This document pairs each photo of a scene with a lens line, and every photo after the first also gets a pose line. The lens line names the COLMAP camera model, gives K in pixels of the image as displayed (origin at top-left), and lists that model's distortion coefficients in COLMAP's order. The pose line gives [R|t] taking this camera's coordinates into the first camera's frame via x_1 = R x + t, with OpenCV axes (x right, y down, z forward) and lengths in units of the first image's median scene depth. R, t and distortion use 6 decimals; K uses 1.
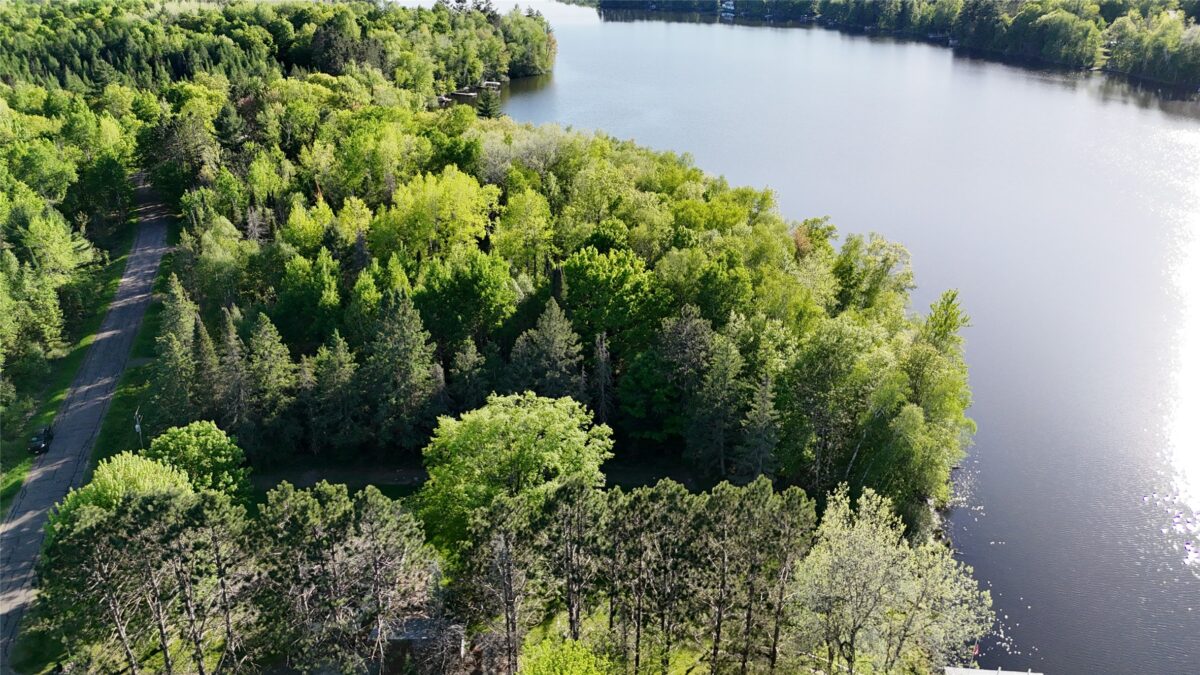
lens RADIAL K [[895.4, 0, 592.3], [0, 895.4, 336.2], [0, 0, 1]] dist [0.089995, -0.012878]
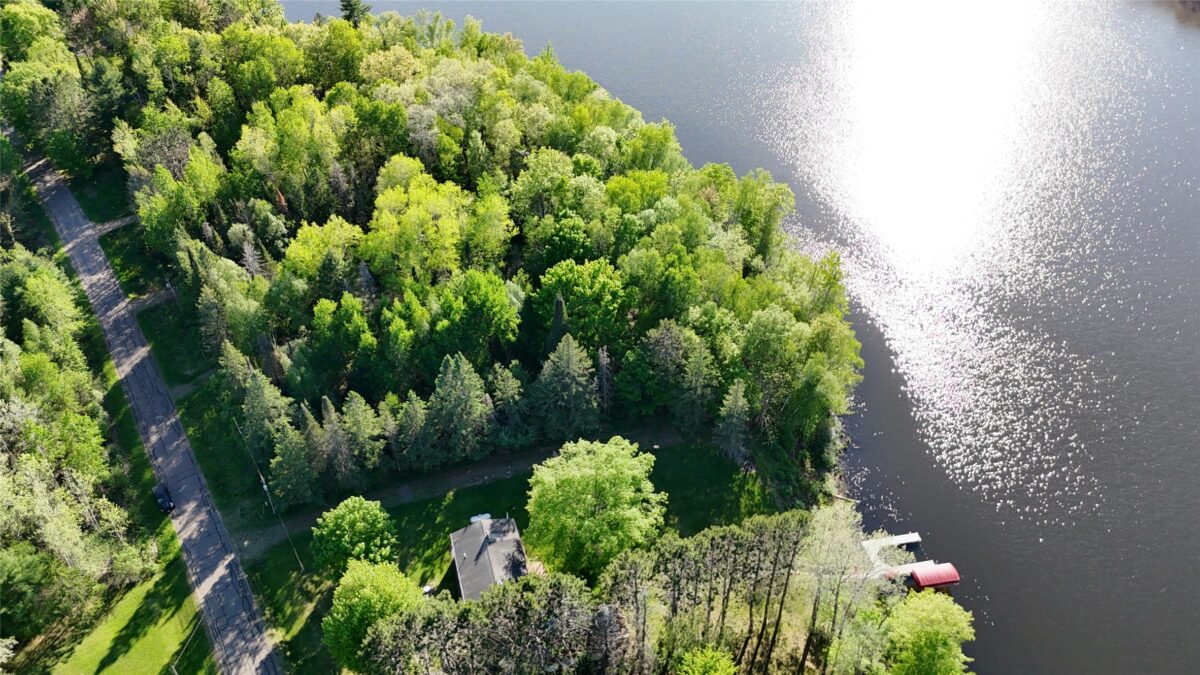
lens RADIAL K [[895.4, 0, 606.1], [0, 895.4, 337.0], [0, 0, 1]] dist [0.089995, -0.012878]
pose [[0.966509, -0.181607, 0.181326, -0.225247], [0.120698, 0.945212, 0.303325, -0.422904], [-0.226478, -0.271280, 0.935476, -0.238703]]
